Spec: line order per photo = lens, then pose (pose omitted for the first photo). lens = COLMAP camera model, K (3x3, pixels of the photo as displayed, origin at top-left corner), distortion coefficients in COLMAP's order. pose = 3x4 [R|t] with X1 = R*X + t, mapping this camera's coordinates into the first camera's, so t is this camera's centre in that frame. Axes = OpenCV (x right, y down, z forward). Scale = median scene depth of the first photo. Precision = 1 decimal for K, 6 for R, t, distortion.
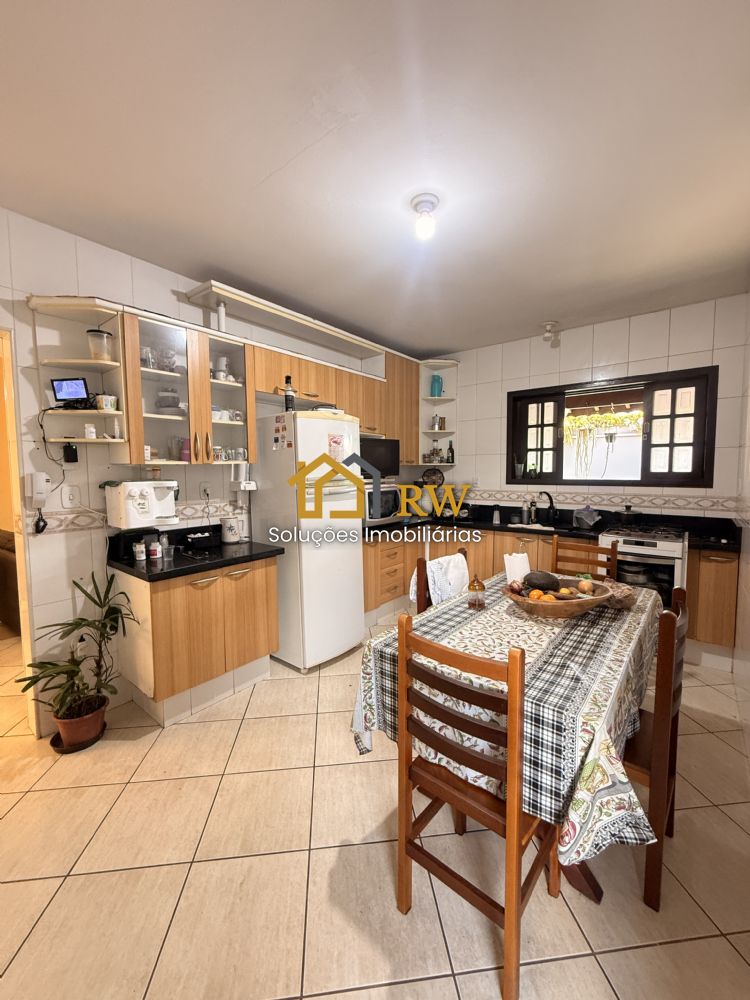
lens RADIAL K [[402.1, 0, 377.6], [0, 402.1, 498.3], [0, 0, 1]] dist [-0.000722, 0.000037]
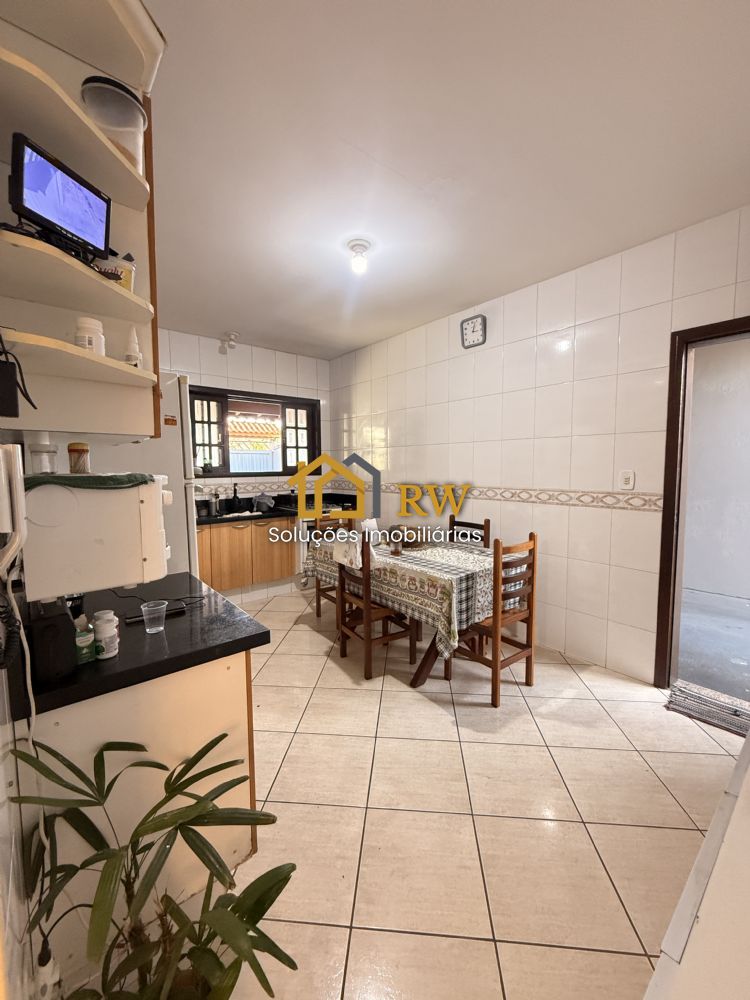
lens RADIAL K [[402.1, 0, 376.5], [0, 402.1, 499.2], [0, 0, 1]] dist [-0.000722, 0.000037]
pose [[0.196432, -0.080089, 0.977241, -0.637860], [0.069590, 0.995284, 0.067580, -0.021912], [-0.978045, 0.054731, 0.201079, 0.409718]]
